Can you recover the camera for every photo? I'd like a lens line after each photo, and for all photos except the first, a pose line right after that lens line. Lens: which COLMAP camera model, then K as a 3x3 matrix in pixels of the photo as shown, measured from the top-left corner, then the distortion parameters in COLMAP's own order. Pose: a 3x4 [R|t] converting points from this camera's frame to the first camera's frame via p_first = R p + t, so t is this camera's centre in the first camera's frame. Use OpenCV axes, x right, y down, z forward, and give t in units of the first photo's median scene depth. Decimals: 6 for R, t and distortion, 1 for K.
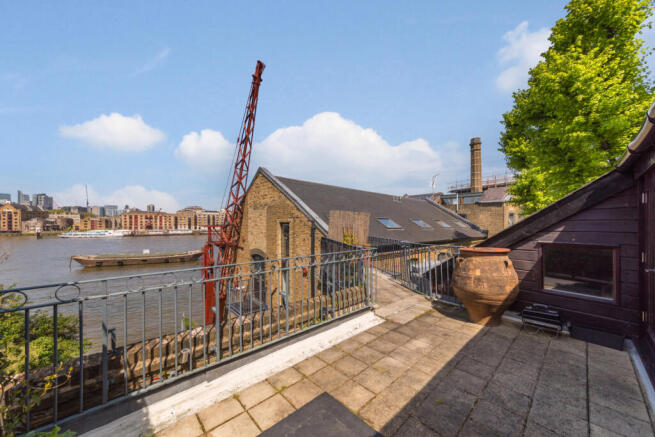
lens RADIAL K [[239.1, 0, 327.5], [0, 239.1, 218.5], [0, 0, 1]] dist [0.021244, 0.000057]
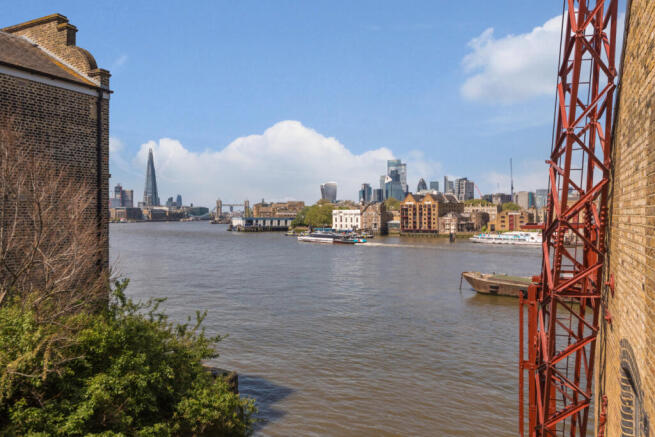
lens RADIAL K [[490.4, 0, 327.5], [0, 490.4, 218.5], [0, 0, 1]] dist [-0.001852, -0.003862]
pose [[0.351990, -0.002820, -0.936000, 0.010848], [0.016064, 0.999866, 0.003028, 0.004730], [0.935866, -0.016102, 0.351988, 0.167233]]
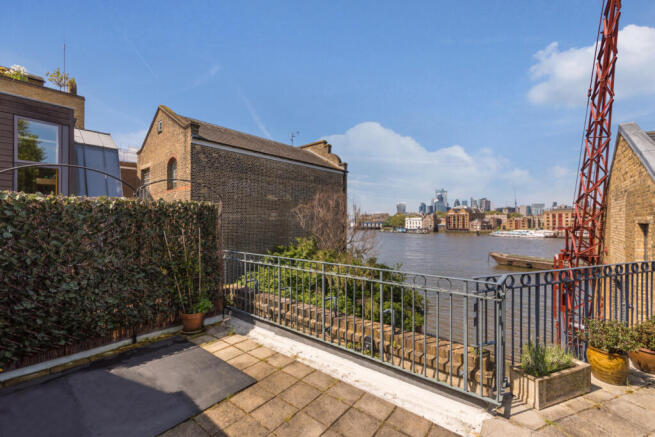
lens RADIAL K [[276.5, 0, 327.5], [0, 276.5, 218.5], [0, 0, 1]] dist [-0.000355, -0.000041]
pose [[0.138062, -0.017978, -0.990260, 0.076896], [0.022668, 0.999631, -0.014988, 0.000268], [0.990164, -0.020378, 0.138418, 0.068720]]
